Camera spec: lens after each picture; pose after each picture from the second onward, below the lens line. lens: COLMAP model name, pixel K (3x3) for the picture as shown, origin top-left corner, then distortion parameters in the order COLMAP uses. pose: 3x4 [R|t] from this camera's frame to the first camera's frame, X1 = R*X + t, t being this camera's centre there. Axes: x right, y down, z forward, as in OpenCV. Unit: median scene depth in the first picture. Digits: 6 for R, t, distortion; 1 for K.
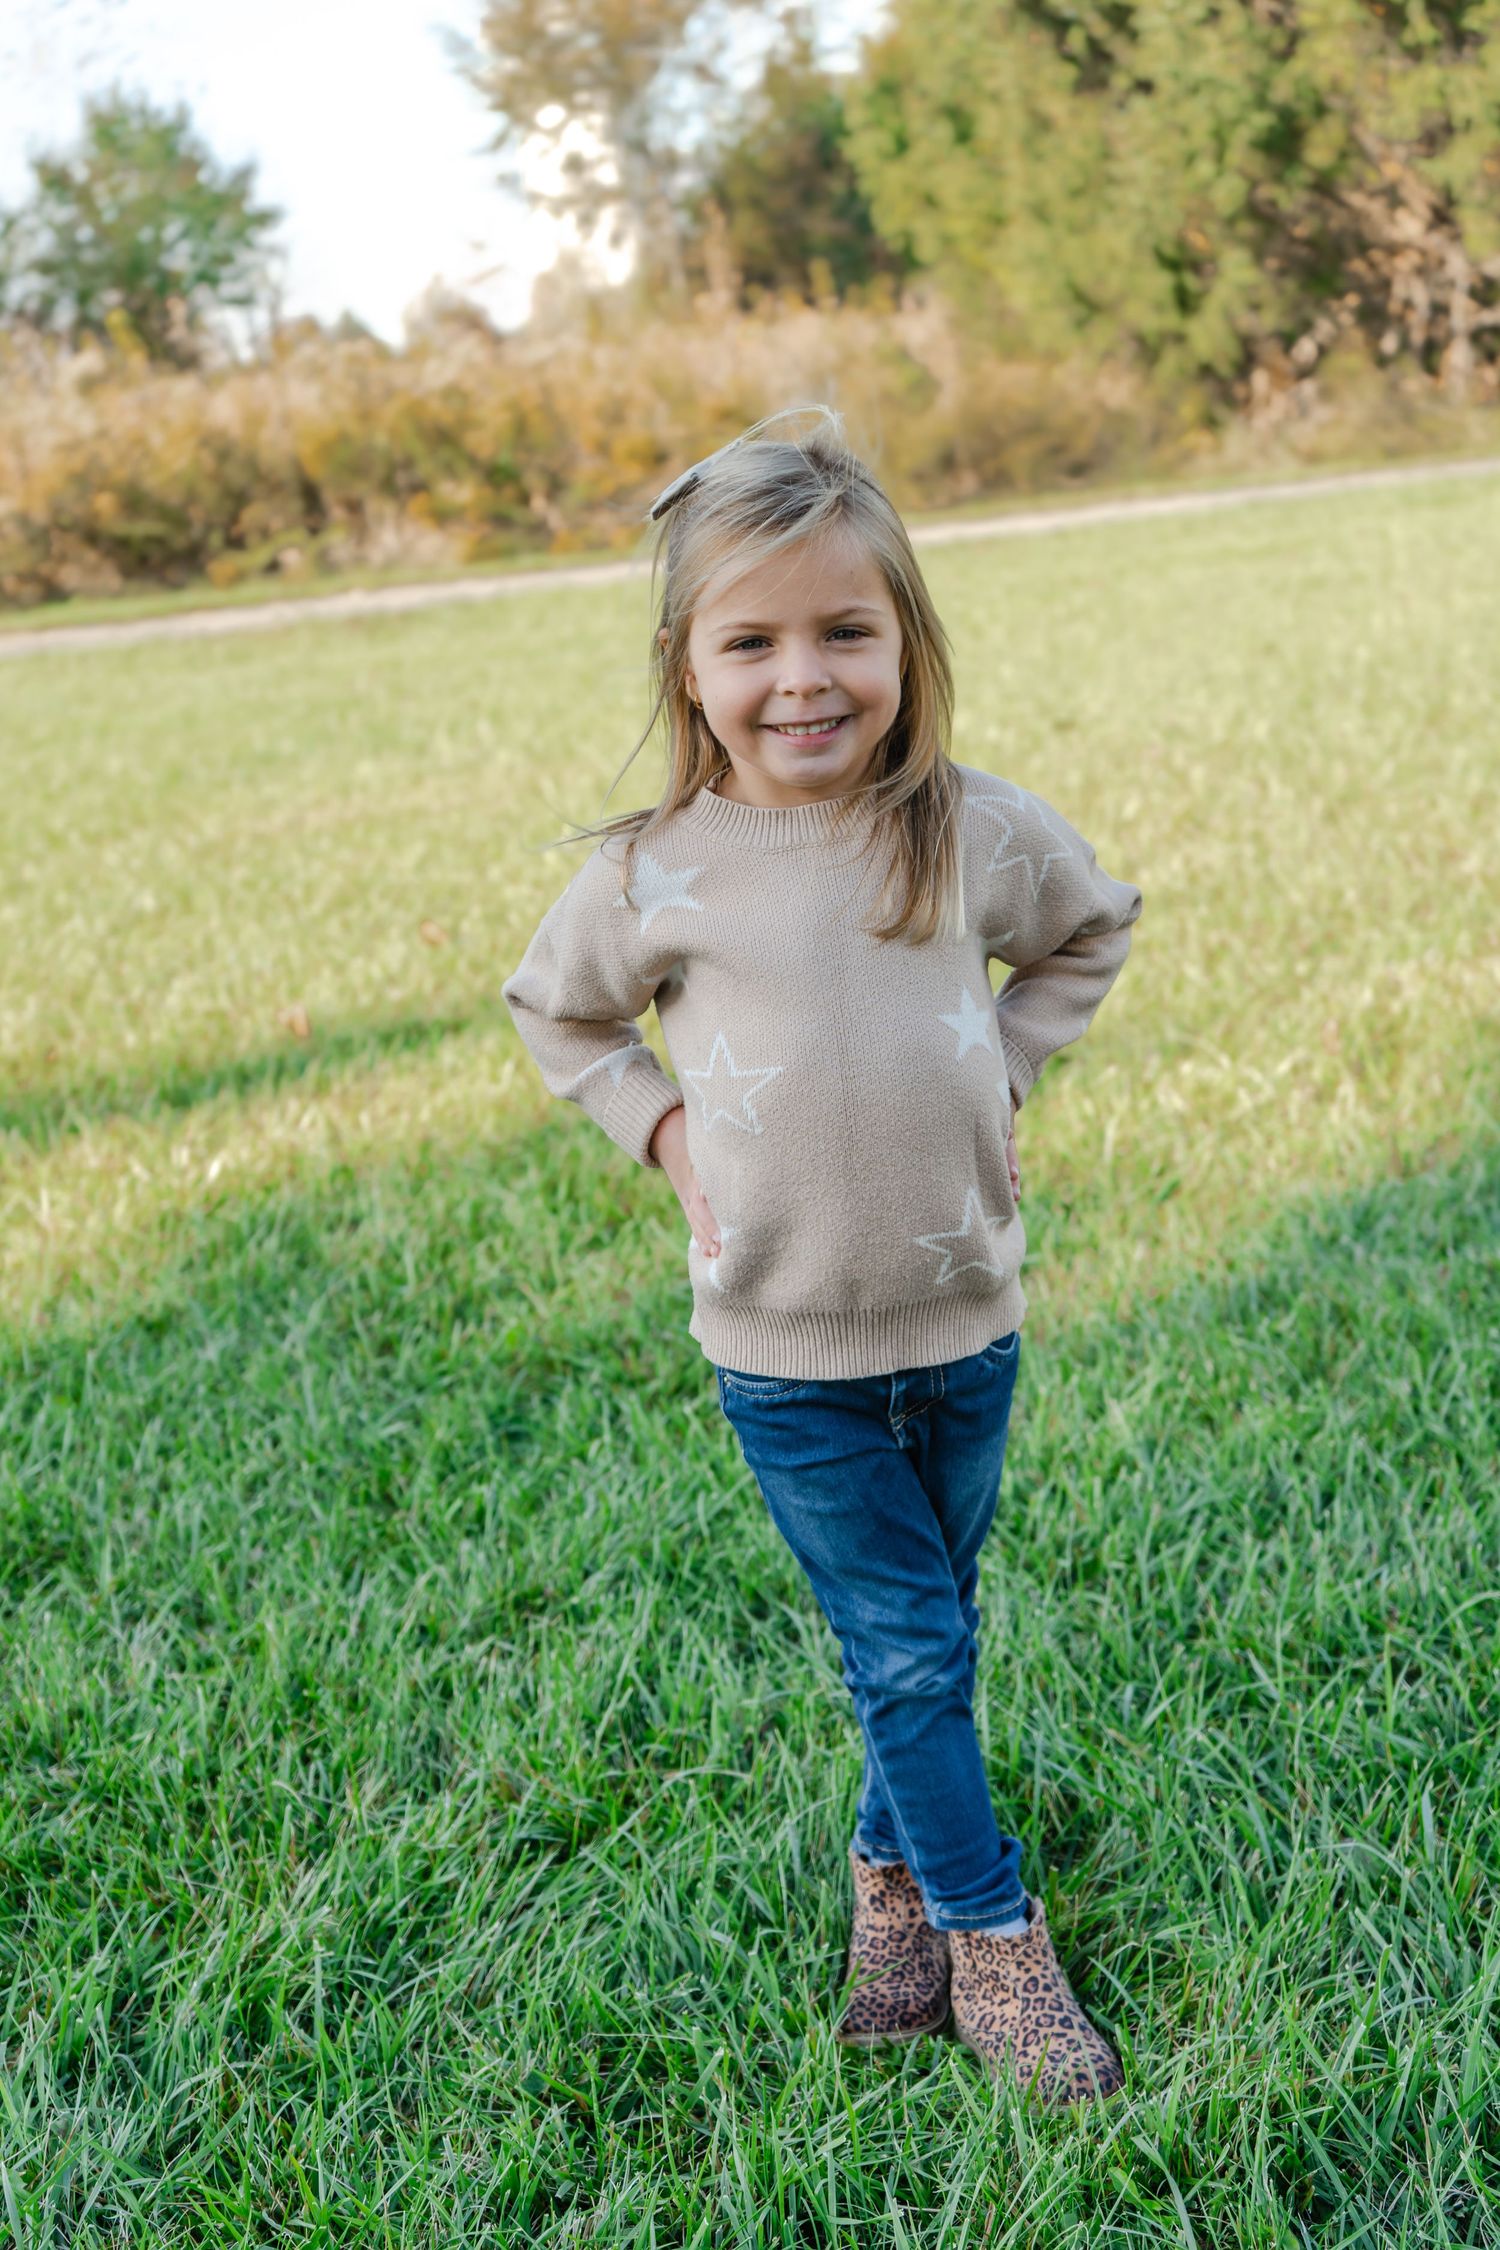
lens RADIAL K [[2893.2, 0, 750.0], [0, 2893.2, 1125.0], [0, 0, 1]] dist [-0.010222, 0.005710]
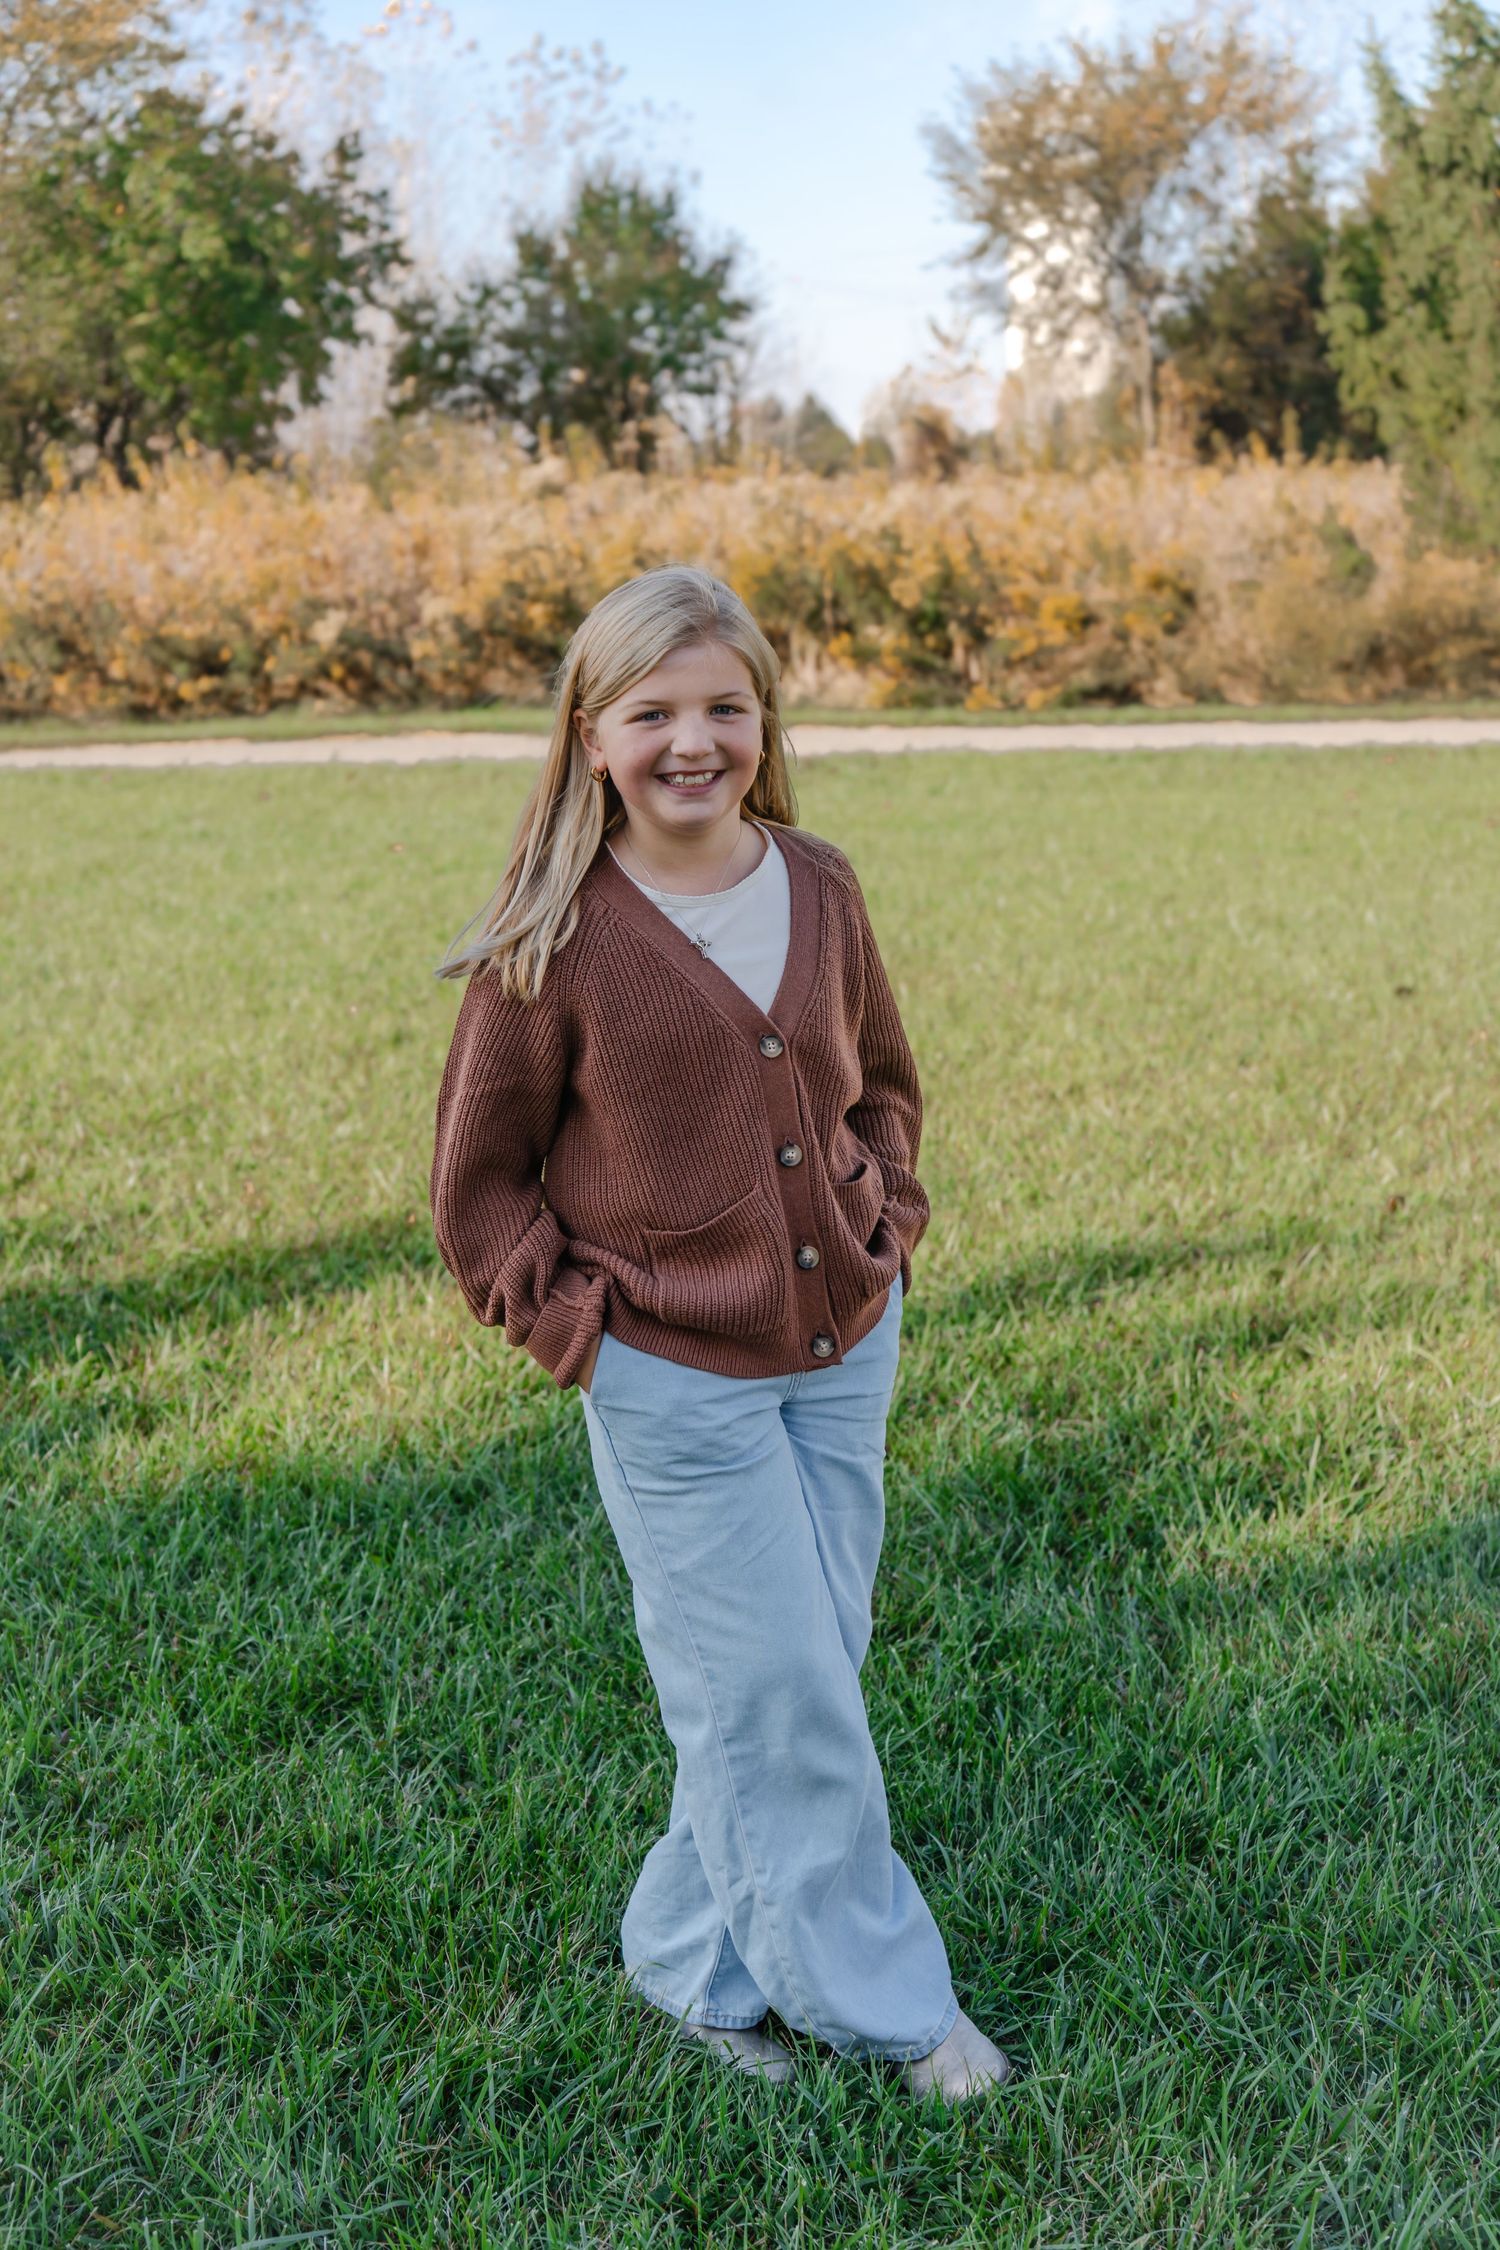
lens RADIAL K [[2996.5, 0, 750.0], [0, 2996.5, 1125.0], [0, 0, 1]] dist [-0.017075, -0.015580]
pose [[0.984507, 0.120335, -0.127534, 0.049514], [-0.125374, 0.991586, -0.032220, -0.065369], [0.122584, 0.047711, 0.991311, -0.214739]]
